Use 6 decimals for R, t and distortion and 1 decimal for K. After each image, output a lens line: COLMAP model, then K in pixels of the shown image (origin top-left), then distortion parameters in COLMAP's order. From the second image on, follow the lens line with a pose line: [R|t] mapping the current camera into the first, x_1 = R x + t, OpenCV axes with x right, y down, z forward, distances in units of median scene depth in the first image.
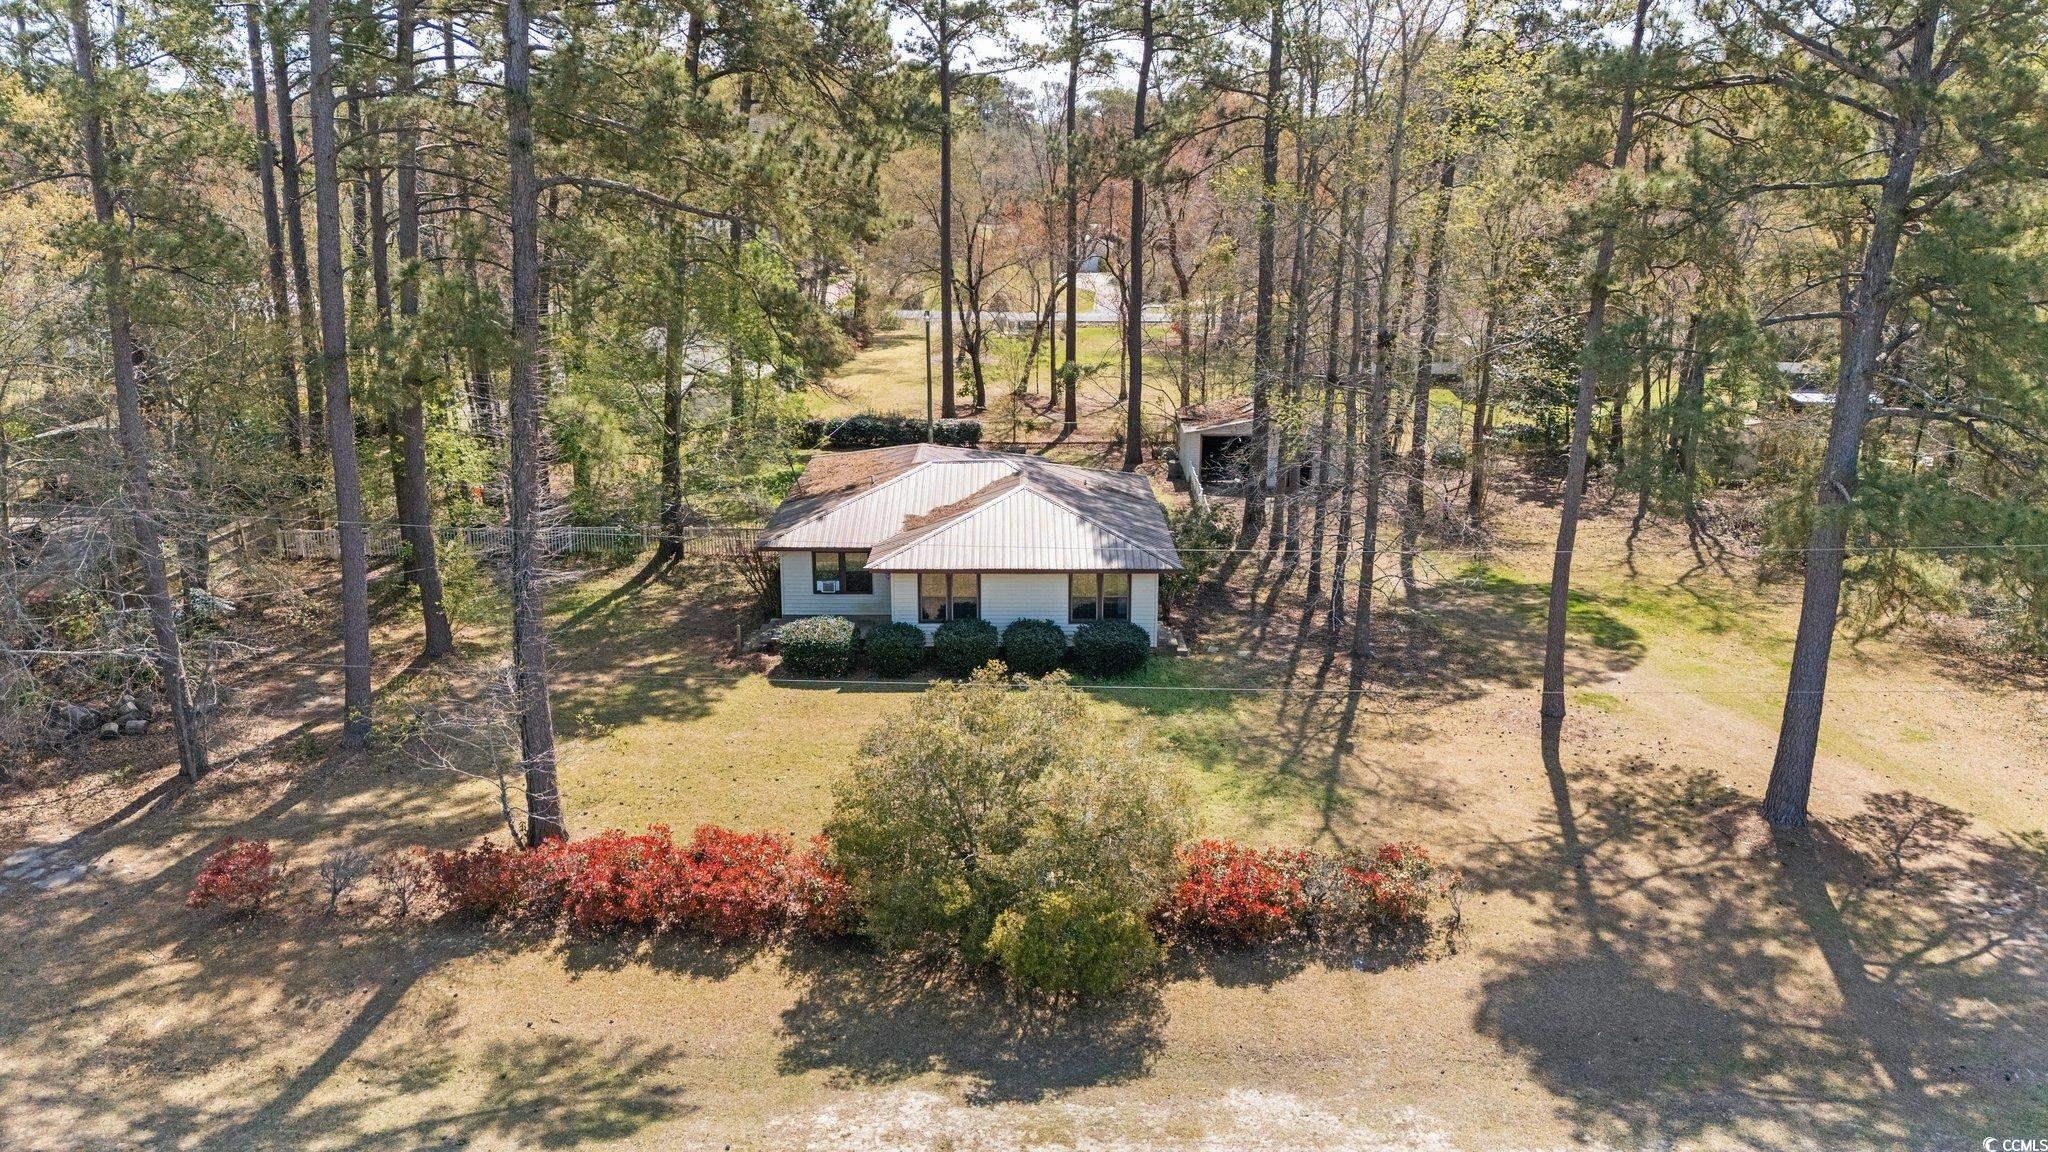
lens RADIAL K [[1505.6, 0, 1022.3], [0, 1505.6, 573.6], [0, 0, 1]] dist [0.058433, -0.035148]
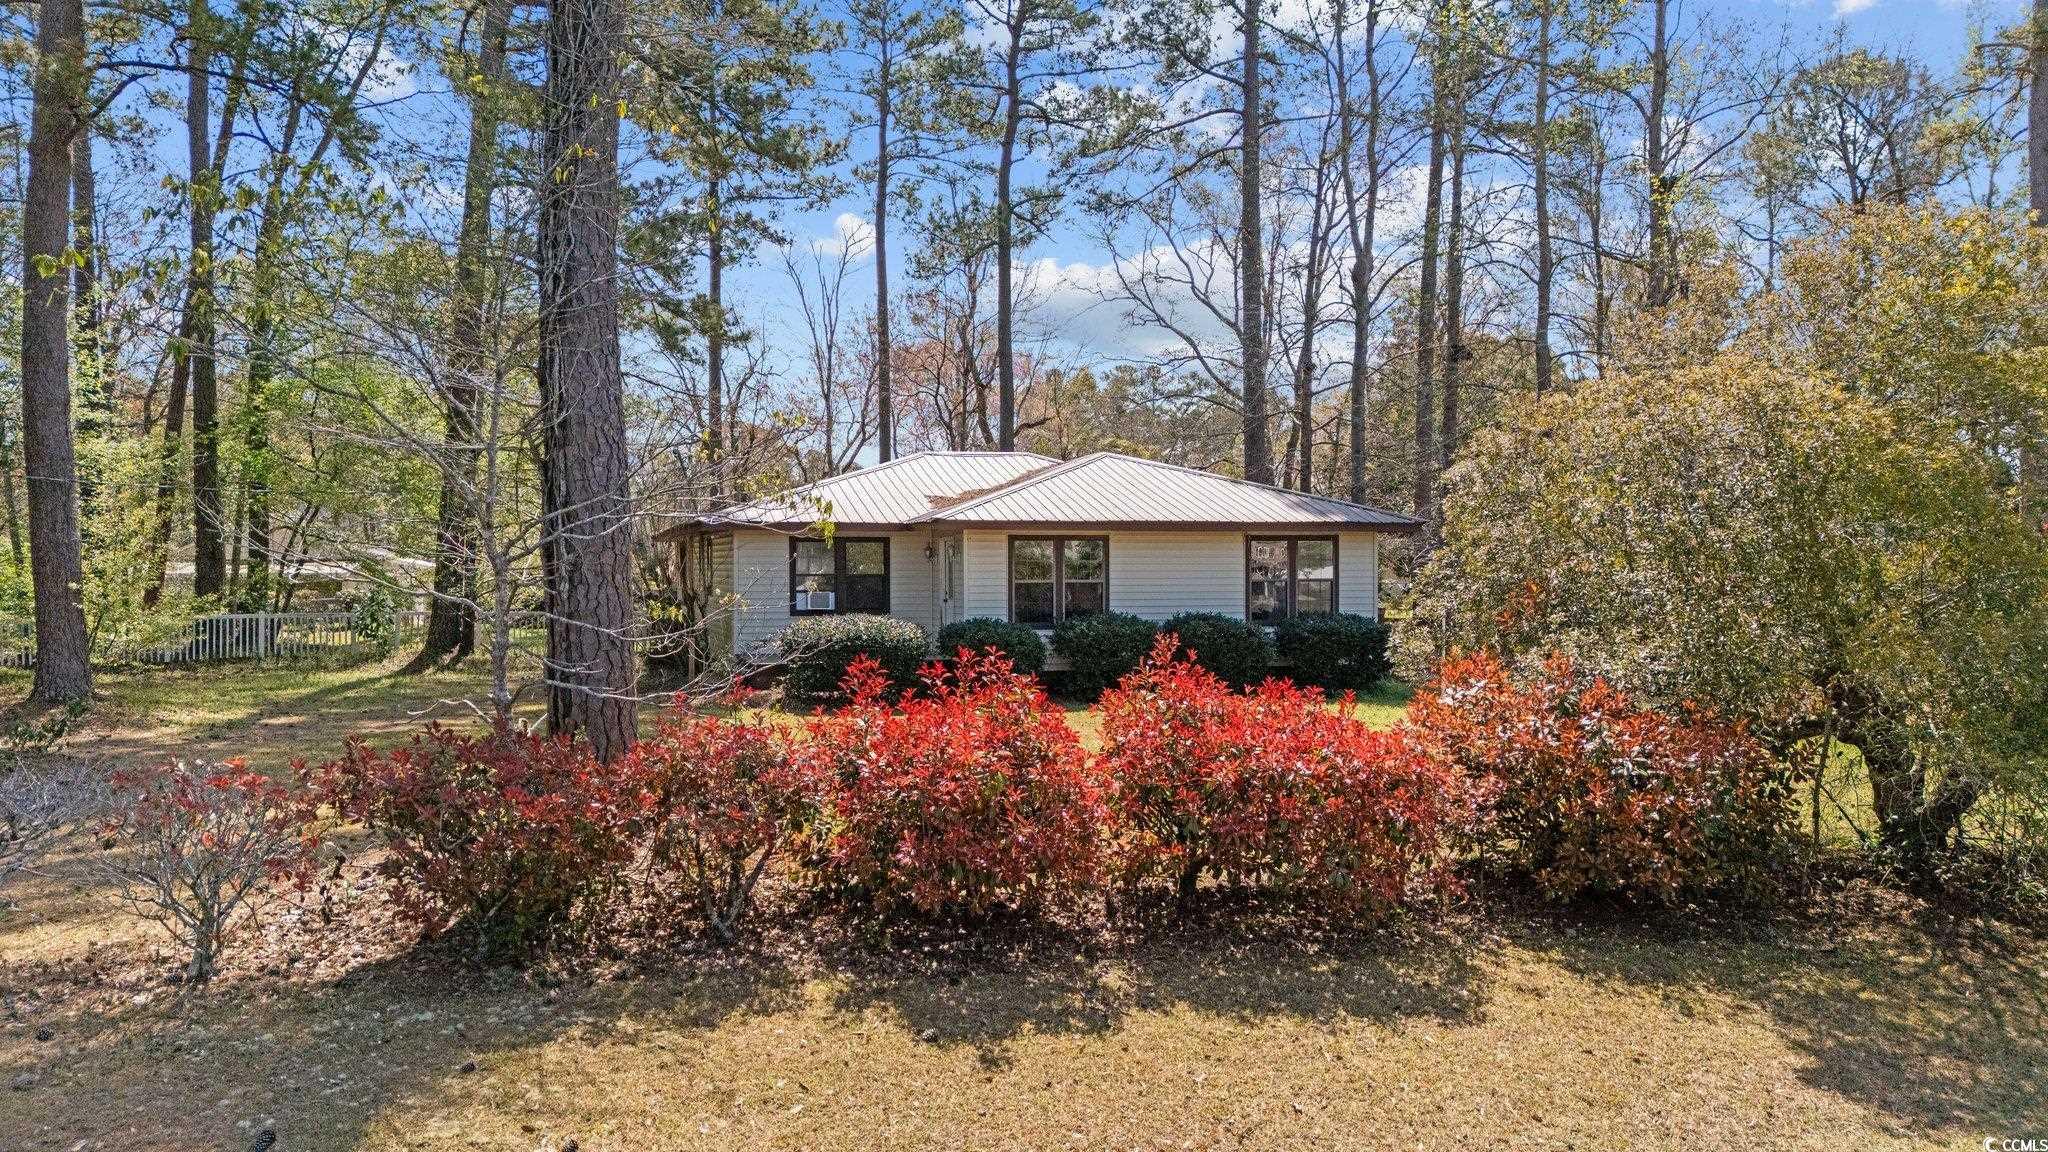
lens RADIAL K [[1505.6, 0, 1028.5], [0, 1505.6, 578.5], [0, 0, 1]] dist [0.058433, -0.035148]
pose [[0.959228, -0.013931, 0.282291, -0.299697], [0.083669, 0.968013, -0.236536, 0.204429], [-0.269967, 0.250511, 0.929711, 0.600692]]
